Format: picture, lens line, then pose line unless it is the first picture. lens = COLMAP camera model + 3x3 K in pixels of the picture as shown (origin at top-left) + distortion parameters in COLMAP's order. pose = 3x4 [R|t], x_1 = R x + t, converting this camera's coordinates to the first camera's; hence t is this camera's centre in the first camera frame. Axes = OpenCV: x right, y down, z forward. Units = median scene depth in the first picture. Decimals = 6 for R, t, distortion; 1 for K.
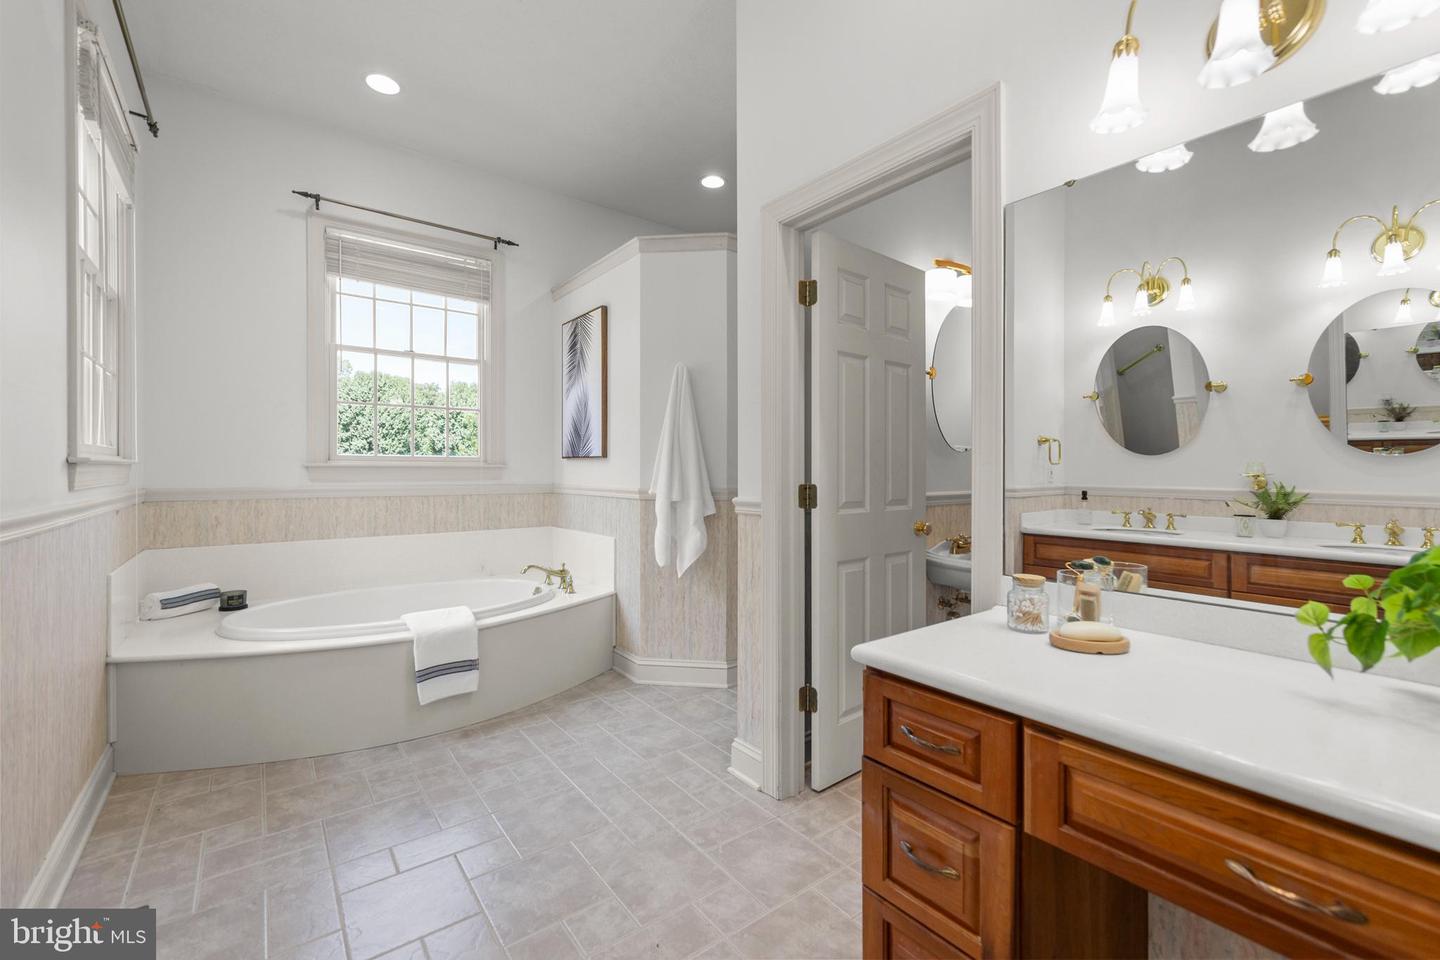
lens RADIAL K [[613.9, 0, 725.1], [0, 613.9, 473.5], [0, 0, 1]] dist [0.010888, -0.000112]
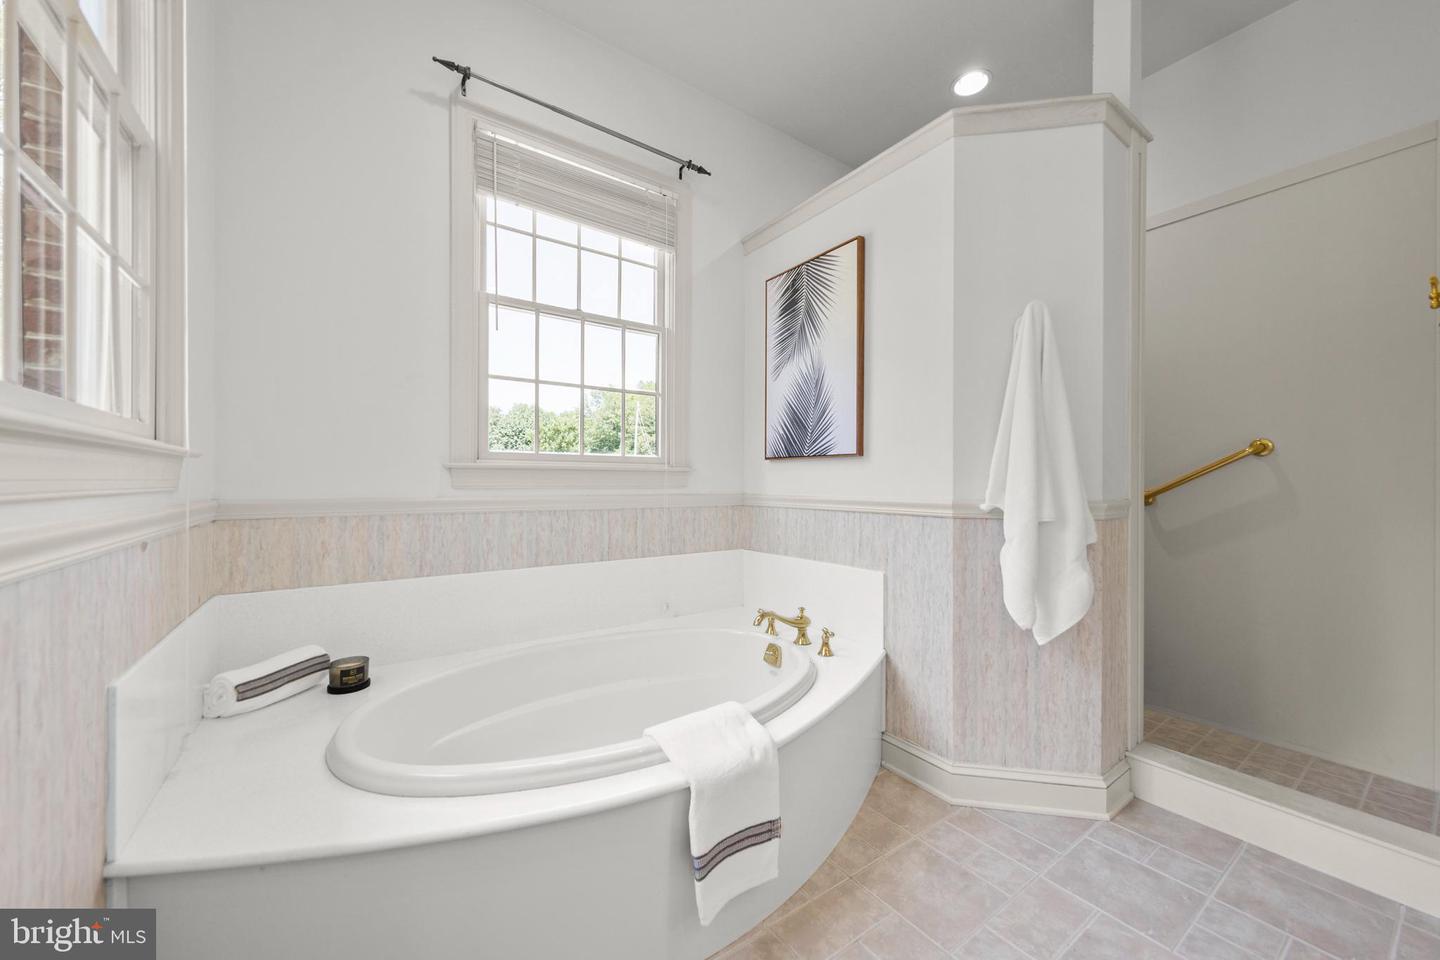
lens RADIAL K [[533.9, 0, 716.2], [0, 533.9, 483.8], [0, 0, 1]] dist [0.010757, 0.000125]
pose [[0.999205, 0.000829, -0.039851, -0.357726], [-0.001002, 0.999990, -0.004312, 0.009277], [0.039847, 0.004349, 0.999196, 0.416701]]
